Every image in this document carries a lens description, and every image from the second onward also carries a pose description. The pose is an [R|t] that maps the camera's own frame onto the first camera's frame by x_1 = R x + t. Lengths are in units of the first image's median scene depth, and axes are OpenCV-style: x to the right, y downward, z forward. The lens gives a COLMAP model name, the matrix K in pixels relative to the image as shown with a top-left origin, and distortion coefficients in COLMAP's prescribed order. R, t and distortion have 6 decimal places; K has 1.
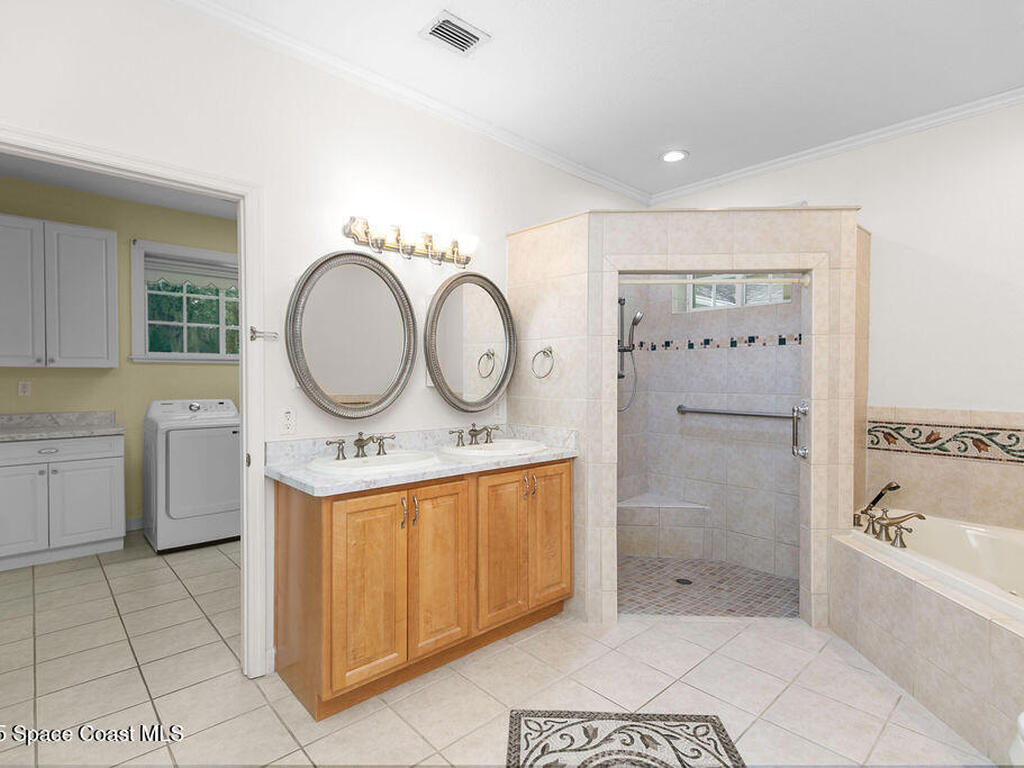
lens RADIAL K [[521.7, 0, 514.4], [0, 521.7, 381.7], [0, 0, 1]] dist [0.001807, 0.000491]
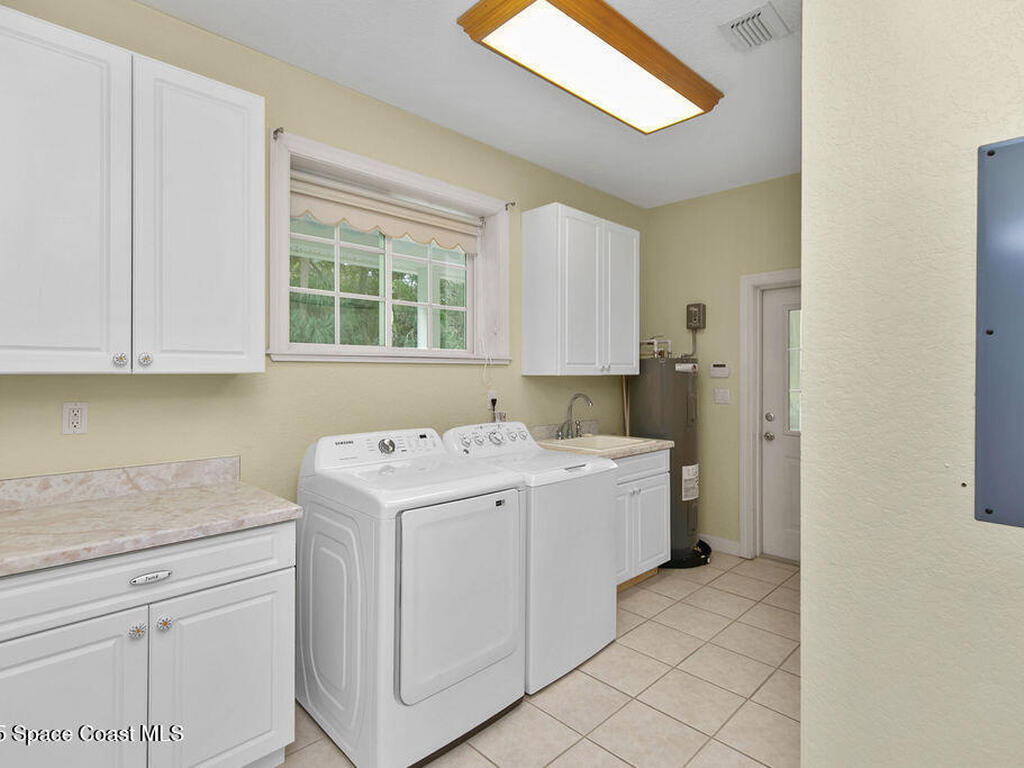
lens RADIAL K [[525.8, 0, 510.3], [0, 525.8, 368.1], [0, 0, 1]] dist [0.002418, 0.000281]
pose [[0.999763, -0.000191, 0.021783, -0.538856], [0.000634, 0.999793, -0.020329, -0.021098], [-0.021775, 0.020338, 0.999556, 0.501637]]
